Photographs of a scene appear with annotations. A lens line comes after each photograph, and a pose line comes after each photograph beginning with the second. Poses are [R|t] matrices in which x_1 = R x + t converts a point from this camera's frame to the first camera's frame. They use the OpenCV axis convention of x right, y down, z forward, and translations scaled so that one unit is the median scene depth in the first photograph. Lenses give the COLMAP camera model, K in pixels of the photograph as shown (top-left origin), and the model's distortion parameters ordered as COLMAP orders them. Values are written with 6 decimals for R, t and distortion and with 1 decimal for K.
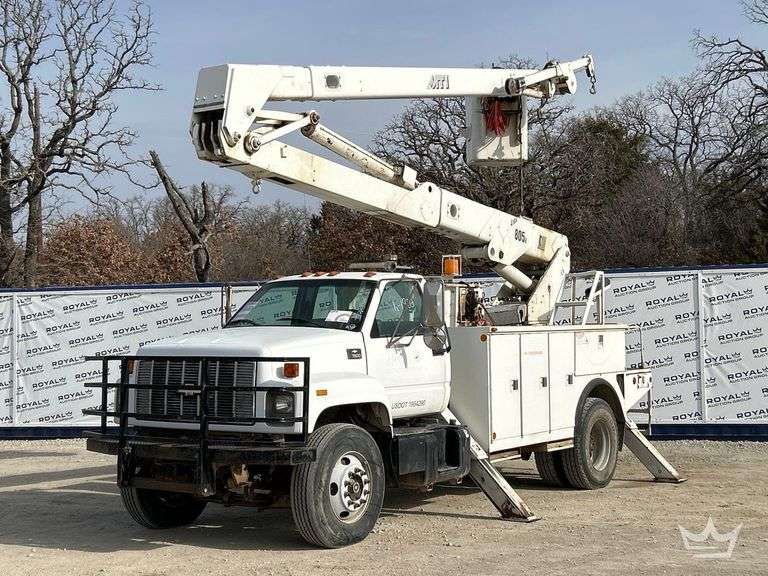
lens RADIAL K [[1466.5, 0, 386.5], [0, 1466.5, 287.2], [0, 0, 1]] dist [0.284870, 0.000000]
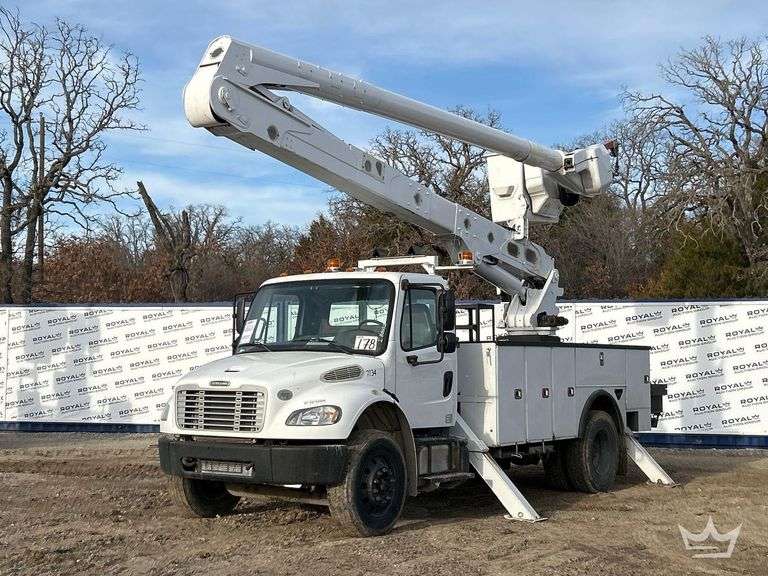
lens RADIAL K [[1466.5, 0, 387.5], [0, 1466.5, 286.4], [0, 0, 1]] dist [0.284870, 0.000000]
pose [[0.999653, 0.022799, -0.013186, 0.050360], [-0.022892, 0.999714, -0.006880, -0.009867], [0.013026, 0.007179, 0.999889, -0.131376]]
